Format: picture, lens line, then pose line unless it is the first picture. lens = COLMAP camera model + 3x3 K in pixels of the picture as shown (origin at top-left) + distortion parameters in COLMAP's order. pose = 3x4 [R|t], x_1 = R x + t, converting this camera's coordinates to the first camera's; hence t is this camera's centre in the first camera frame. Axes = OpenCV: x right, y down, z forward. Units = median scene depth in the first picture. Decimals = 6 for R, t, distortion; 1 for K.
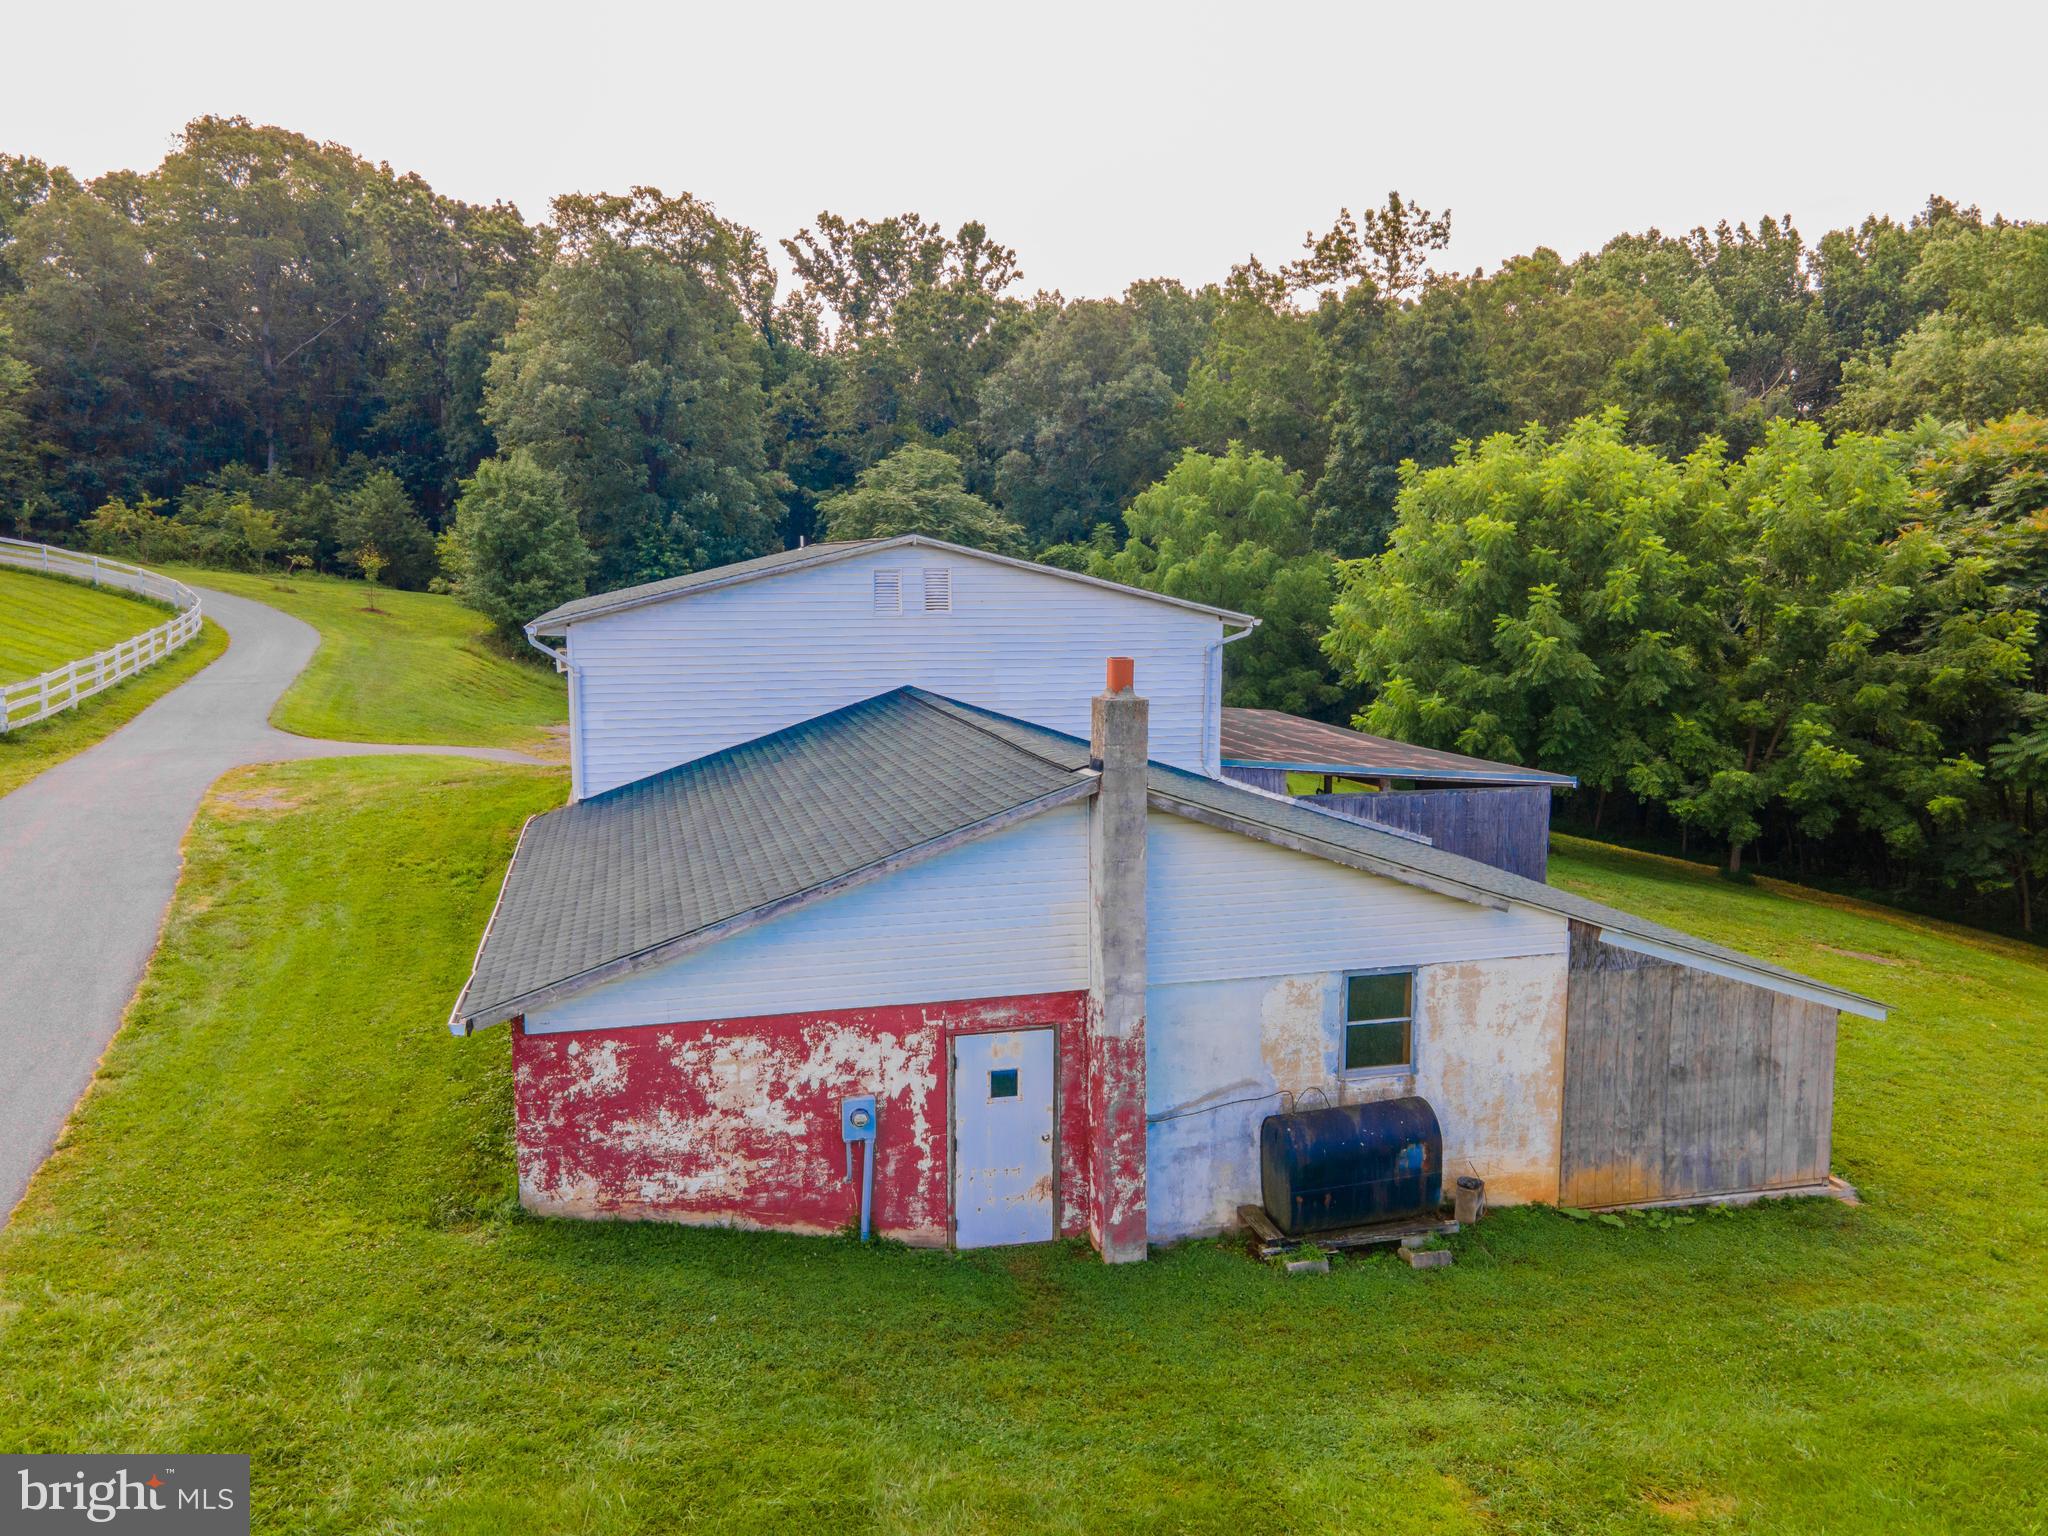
lens RADIAL K [[1468.4, 0, 1021.6], [0, 1468.4, 772.0], [0, 0, 1]] dist [0.017346, 0.042060]
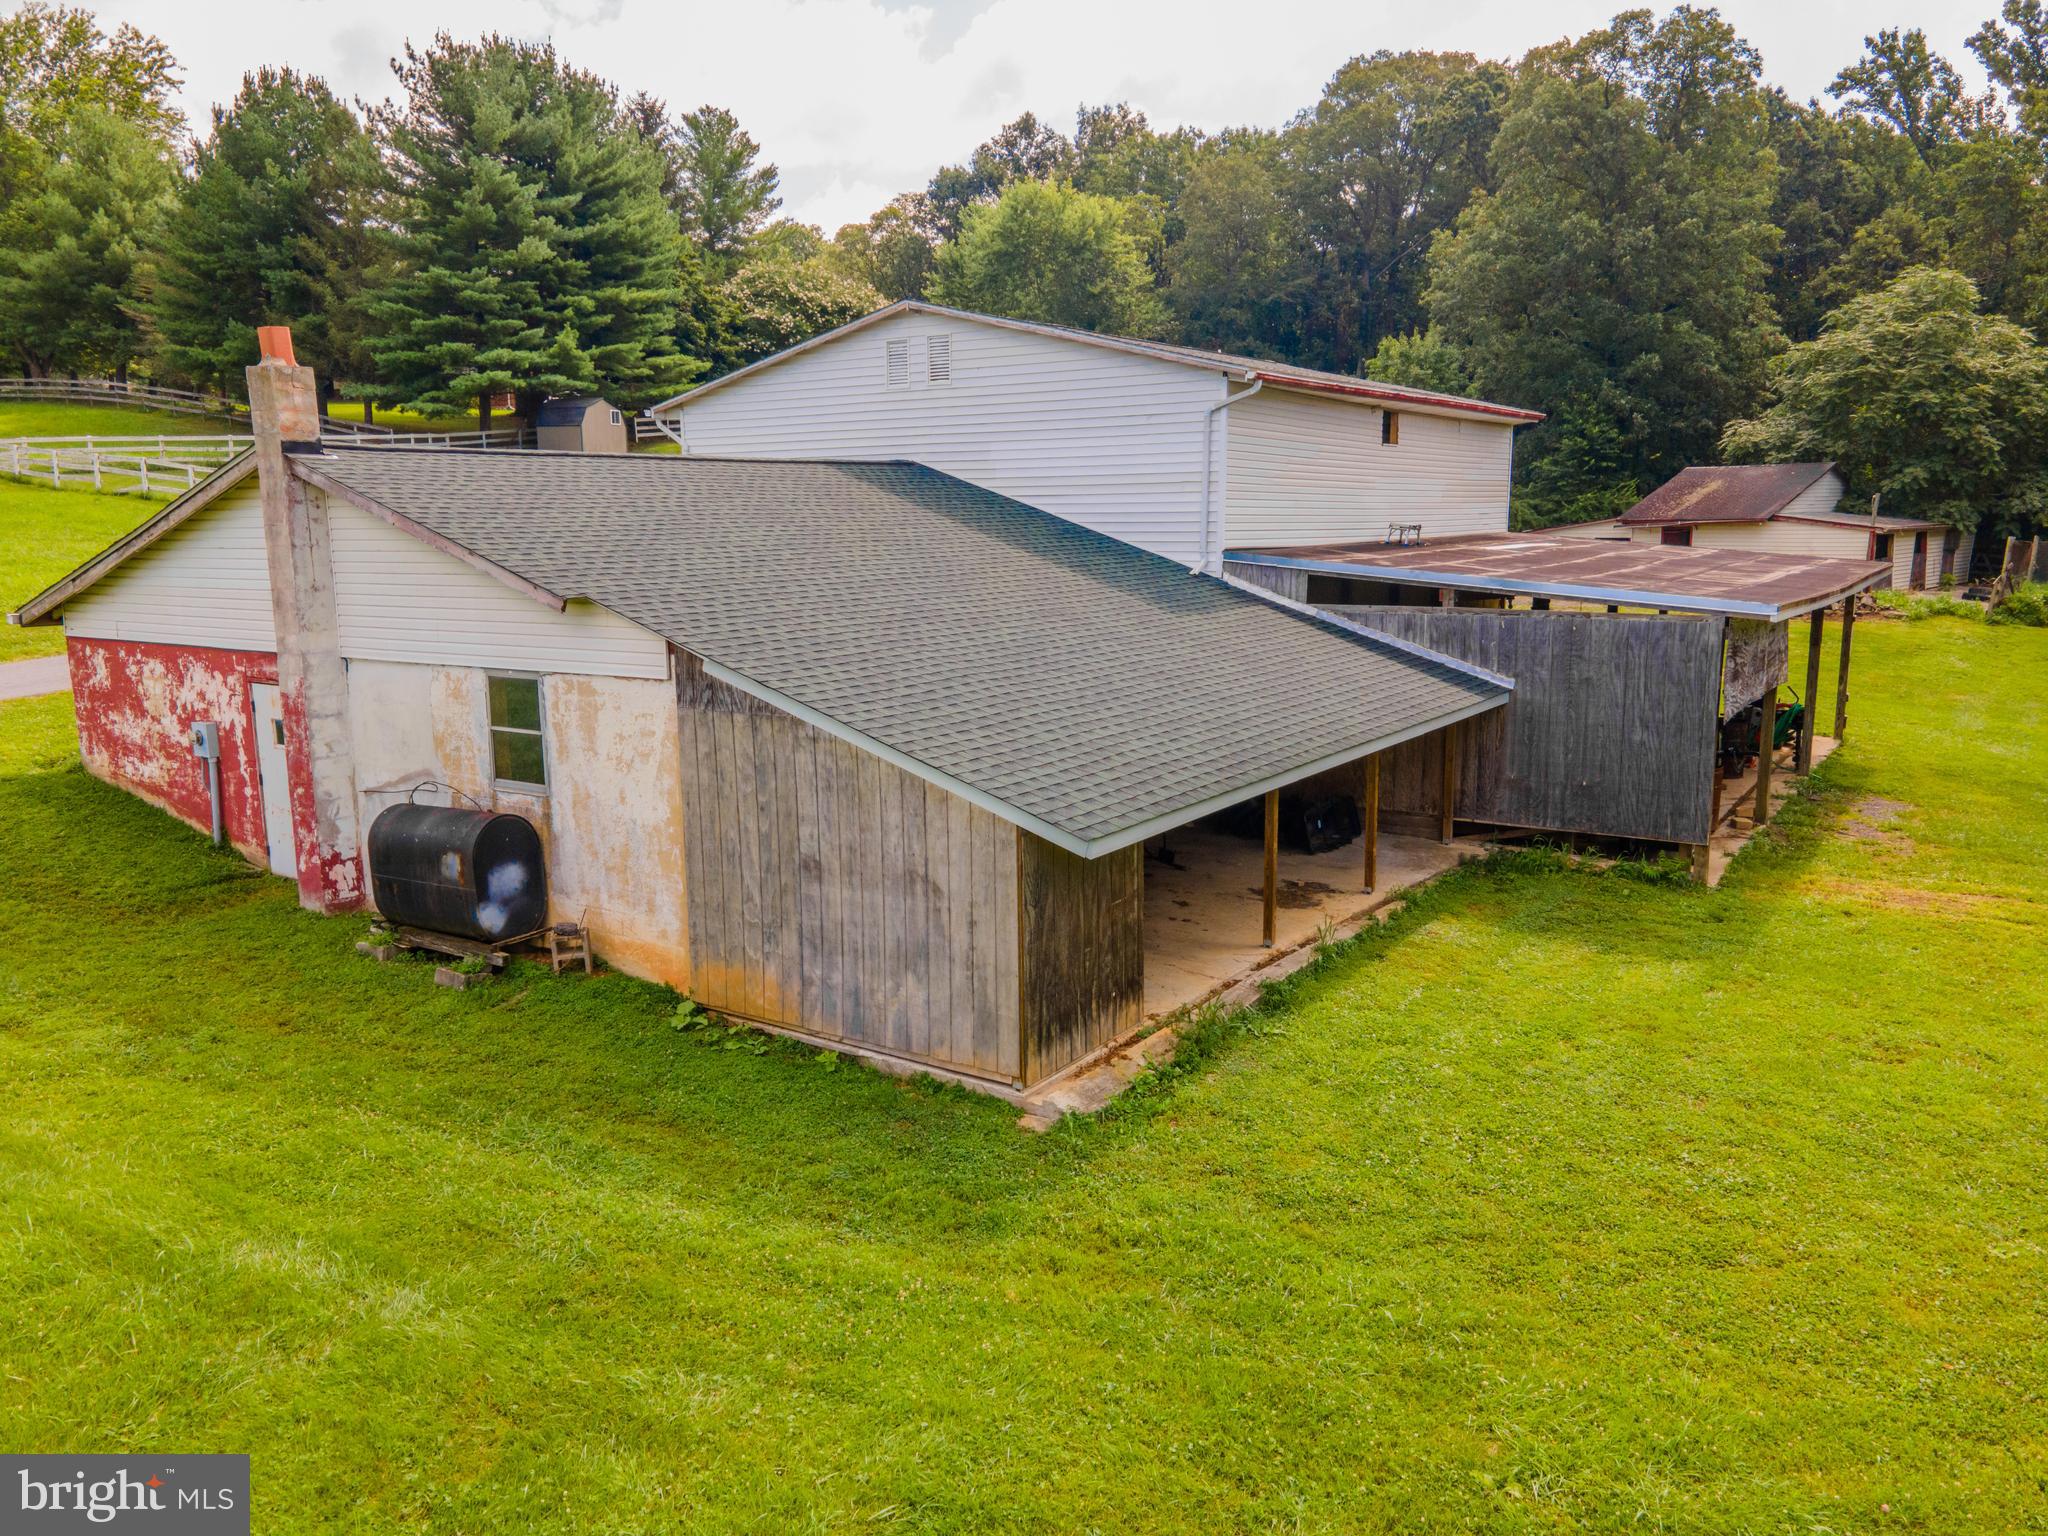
lens RADIAL K [[1468.4, 0, 1021.6], [0, 1468.4, 772.0], [0, 0, 1]] dist [0.017346, 0.042060]
pose [[0.669863, 0.125603, -0.731784, 1.084493], [-0.091206, 0.992043, 0.086786, 0.084229], [0.736862, 0.008608, 0.675989, 0.593631]]
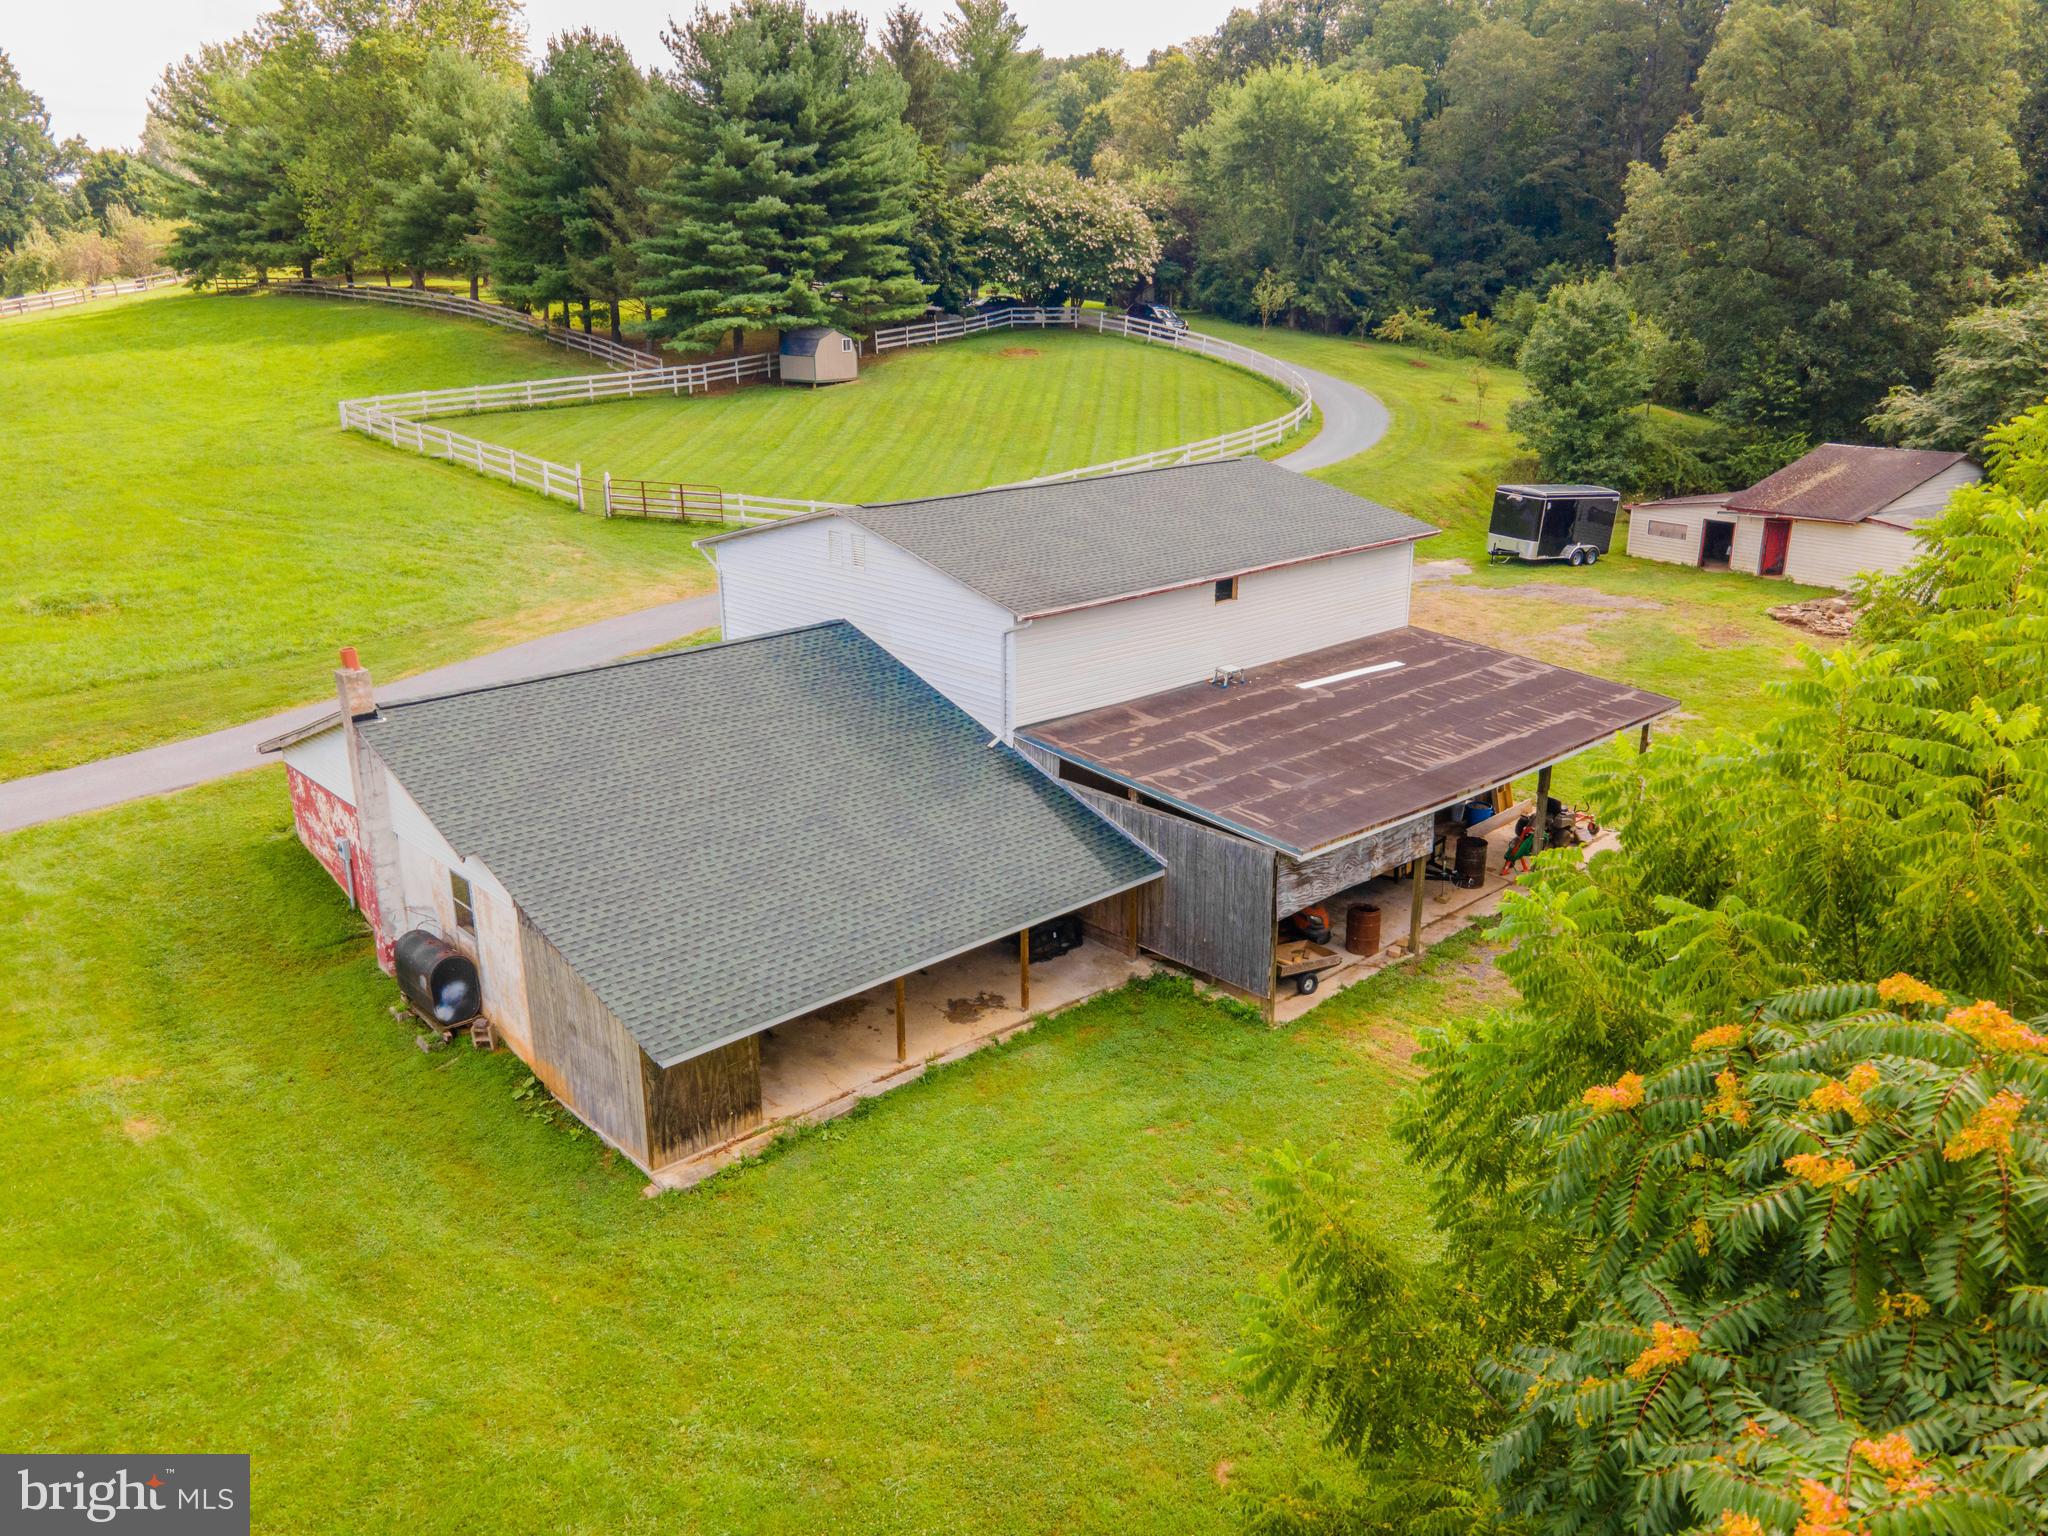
lens RADIAL K [[1438.9, 0, 1027.4], [0, 1438.9, 790.0], [0, 0, 1]] dist [0.027362, 0.002178]
pose [[0.485436, 0.281797, -0.827613, 1.732666], [-0.114862, 0.958982, 0.259154, -0.409170], [0.866694, -0.030741, 0.497891, 0.730426]]
